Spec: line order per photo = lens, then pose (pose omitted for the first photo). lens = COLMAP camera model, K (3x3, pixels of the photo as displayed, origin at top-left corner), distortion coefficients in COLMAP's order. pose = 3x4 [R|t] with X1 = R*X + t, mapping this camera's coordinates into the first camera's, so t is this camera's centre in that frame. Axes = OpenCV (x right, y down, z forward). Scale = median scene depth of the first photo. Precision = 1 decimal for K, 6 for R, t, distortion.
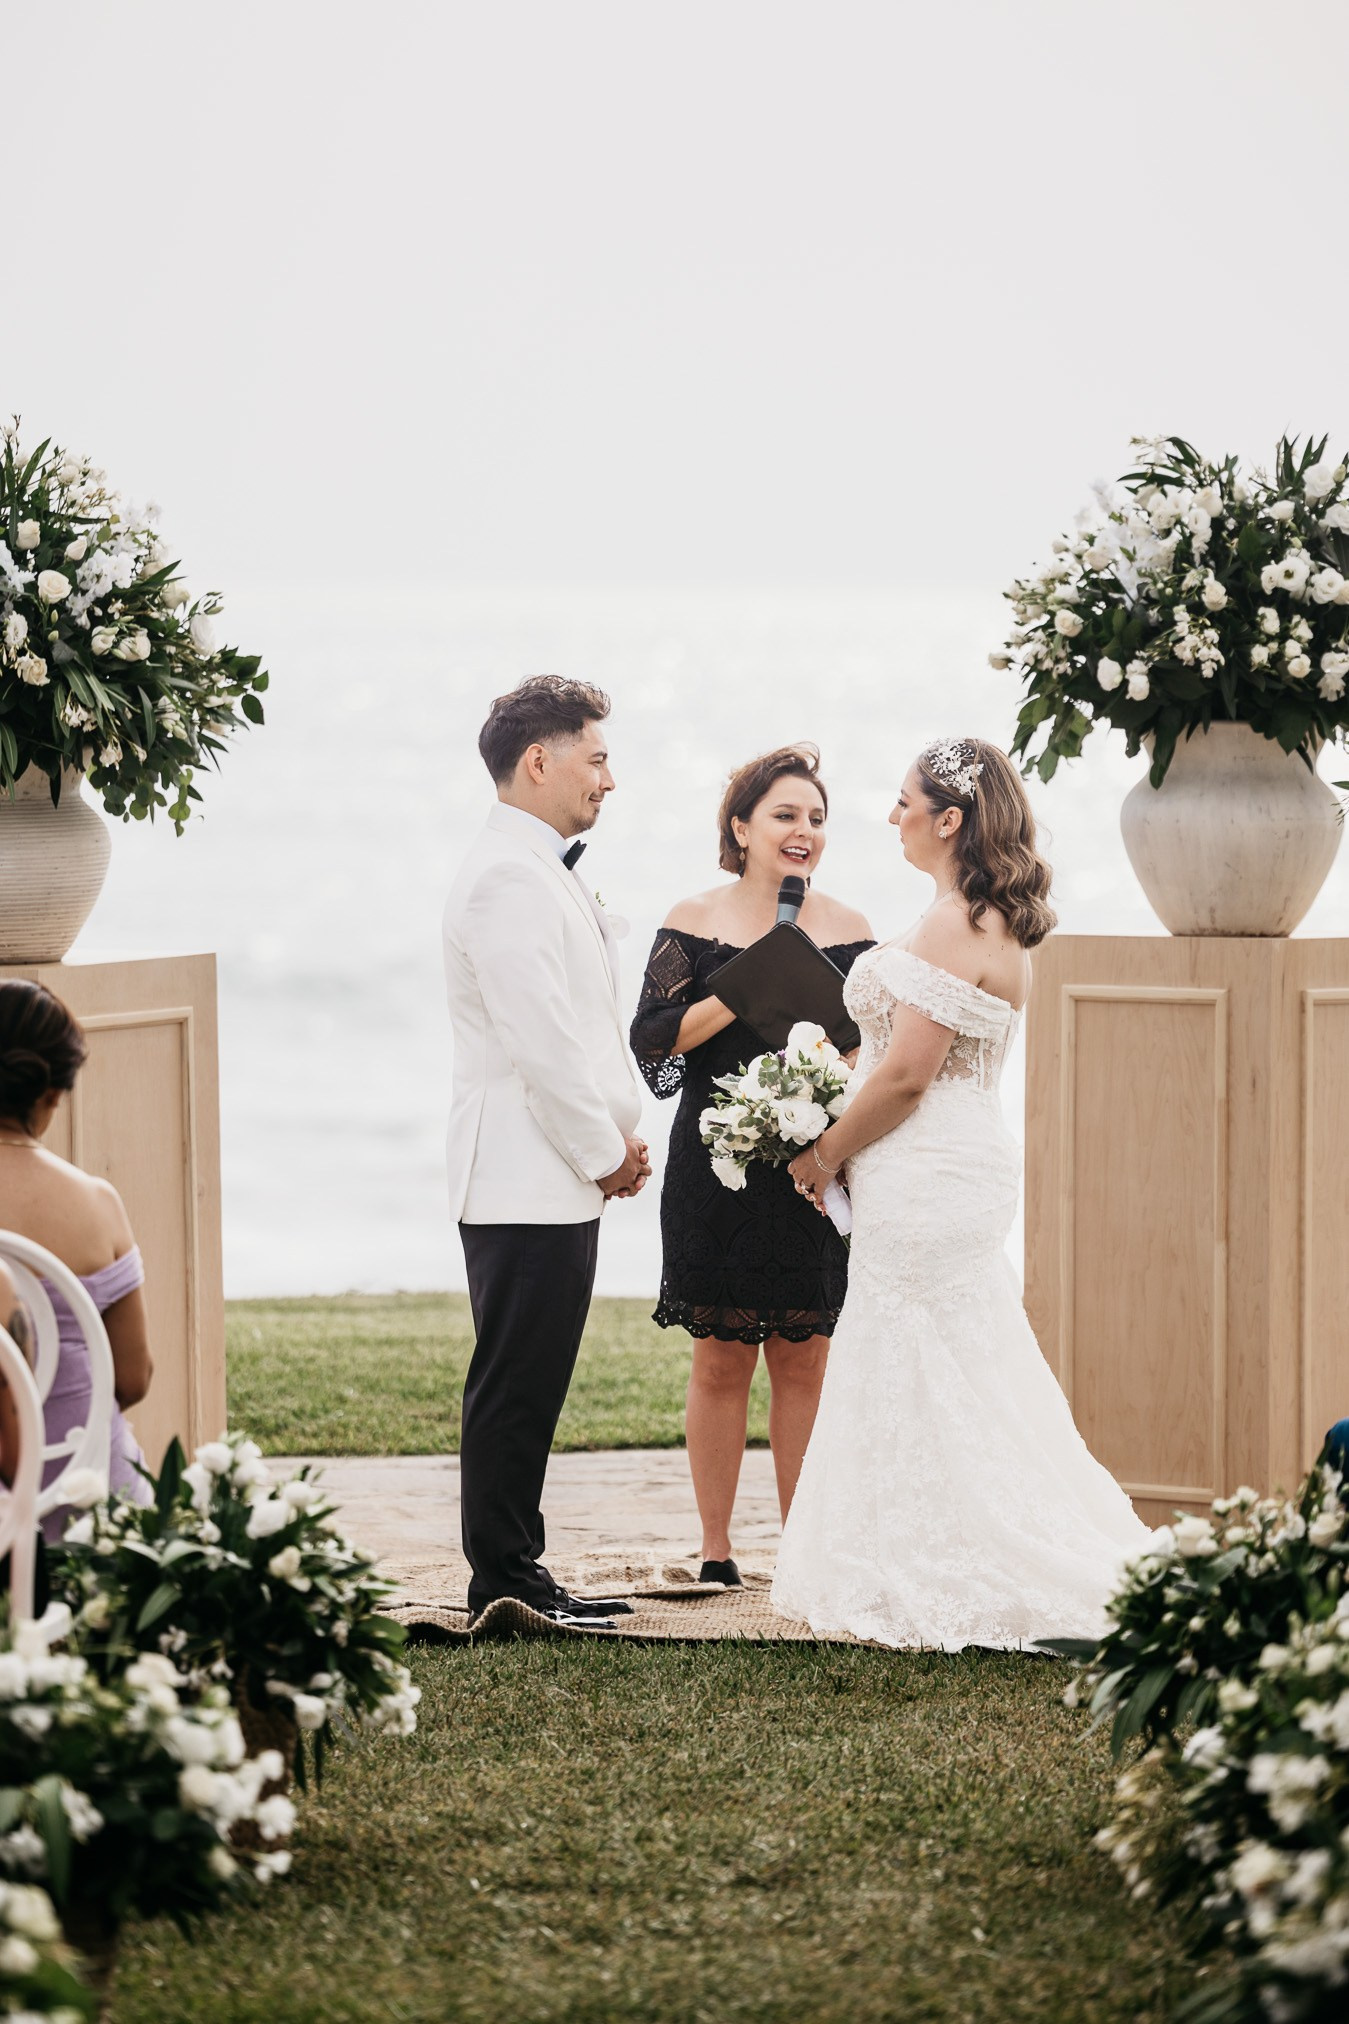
lens RADIAL K [[9383.1, 0, 674.8], [0, 9383.1, 1026.1], [0, 0, 1]] dist [-1.670682, 0.000000]
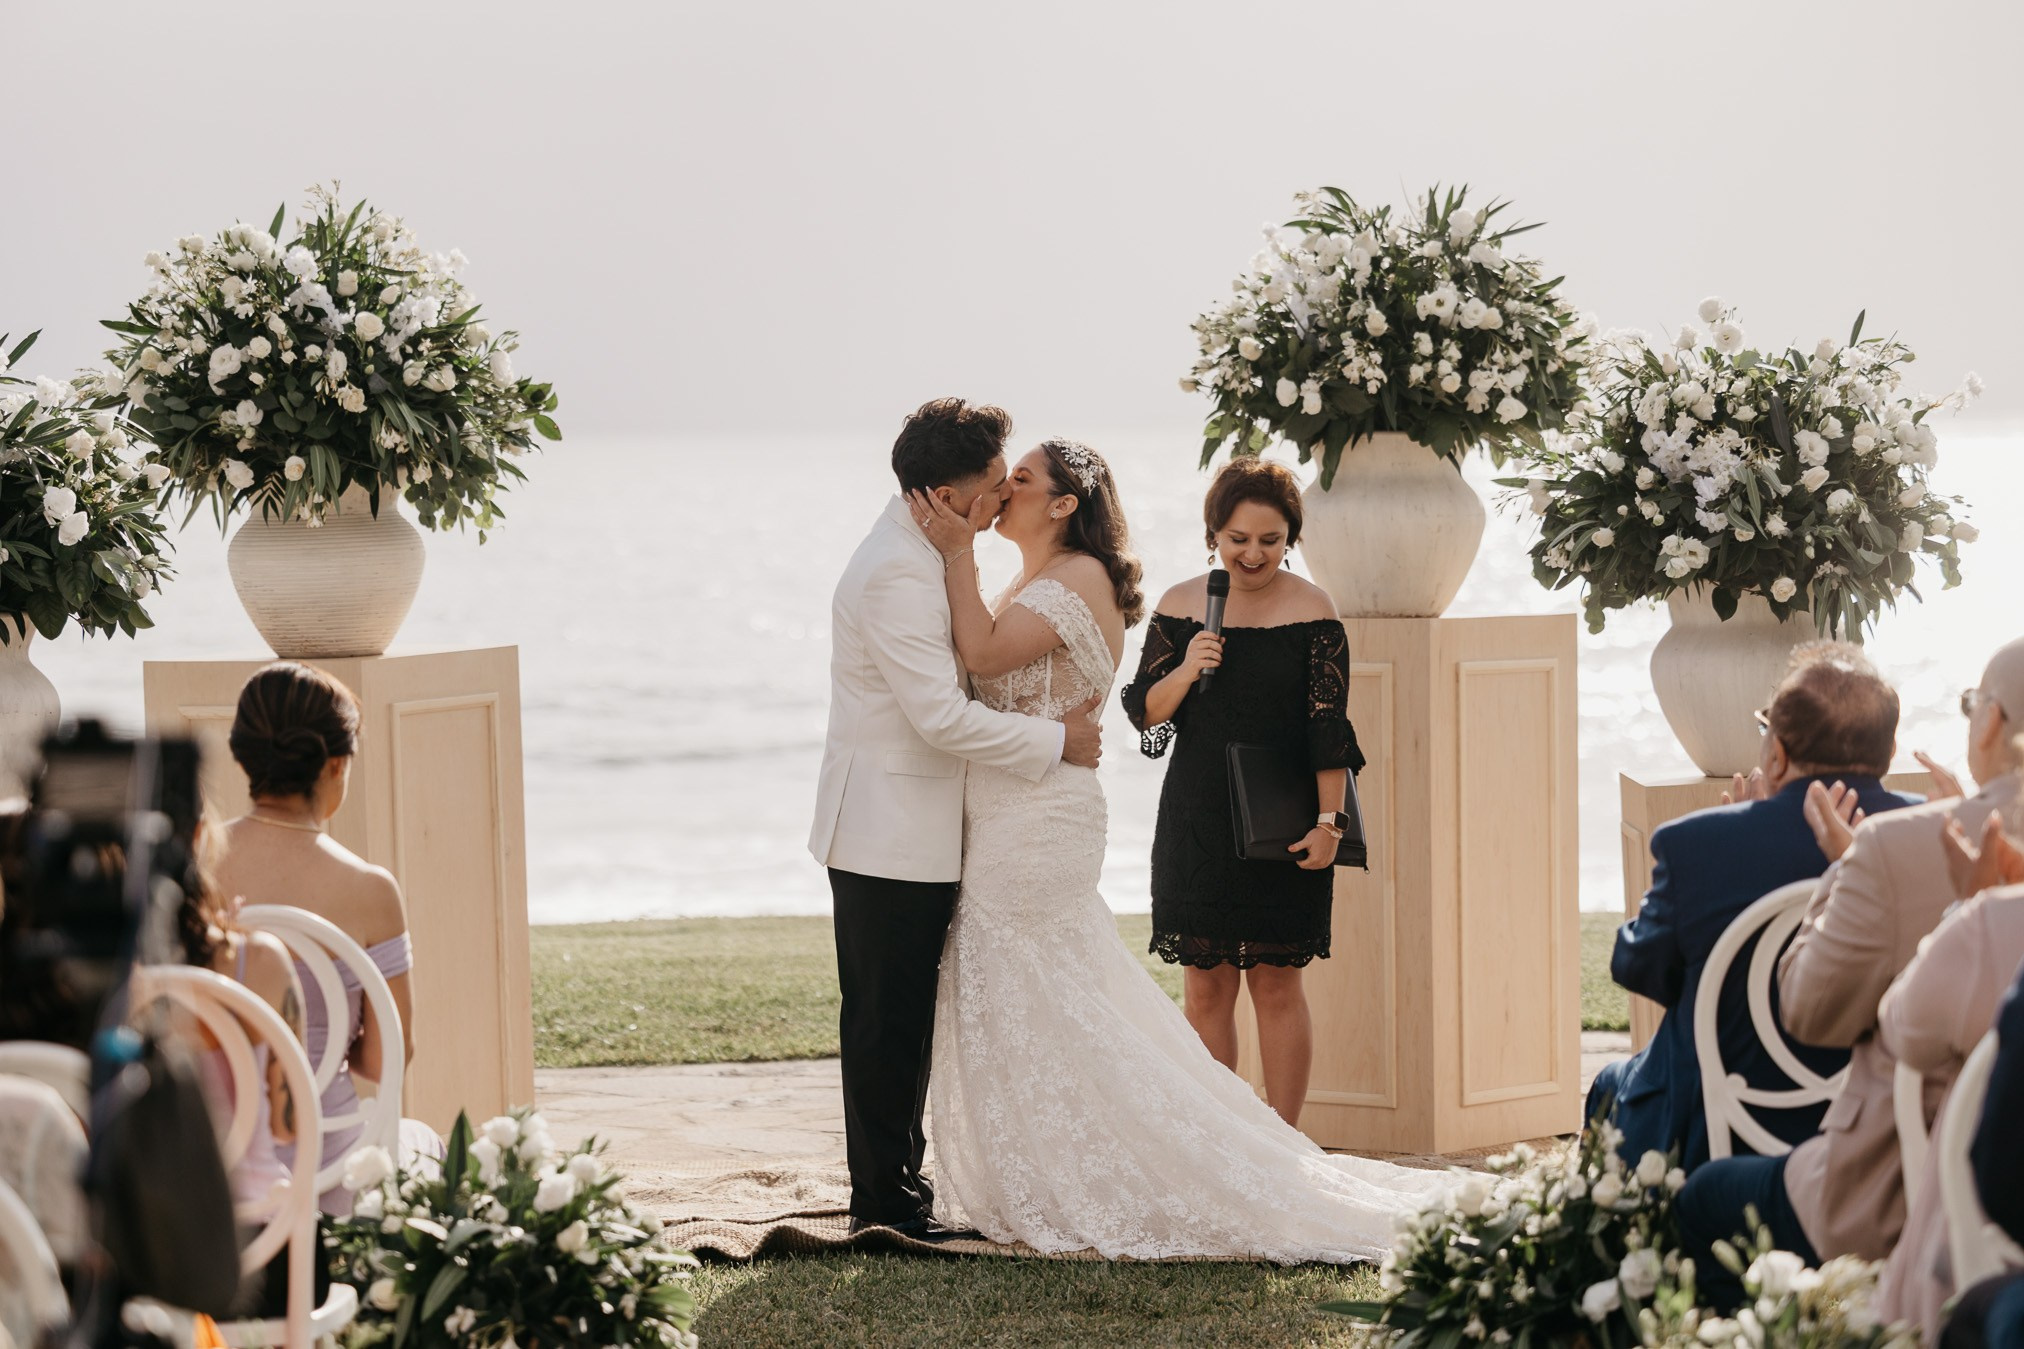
lens RADIAL K [[5629.4, 0, 1011.2], [0, 5629.4, 666.6], [0, 0, 1]] dist [-0.553292, 0.000000]
pose [[0.999427, -0.015413, 0.030134, -0.009028], [0.015645, 0.999850, -0.007482, 0.000990], [-0.030015, 0.007949, 0.999518, 0.305865]]
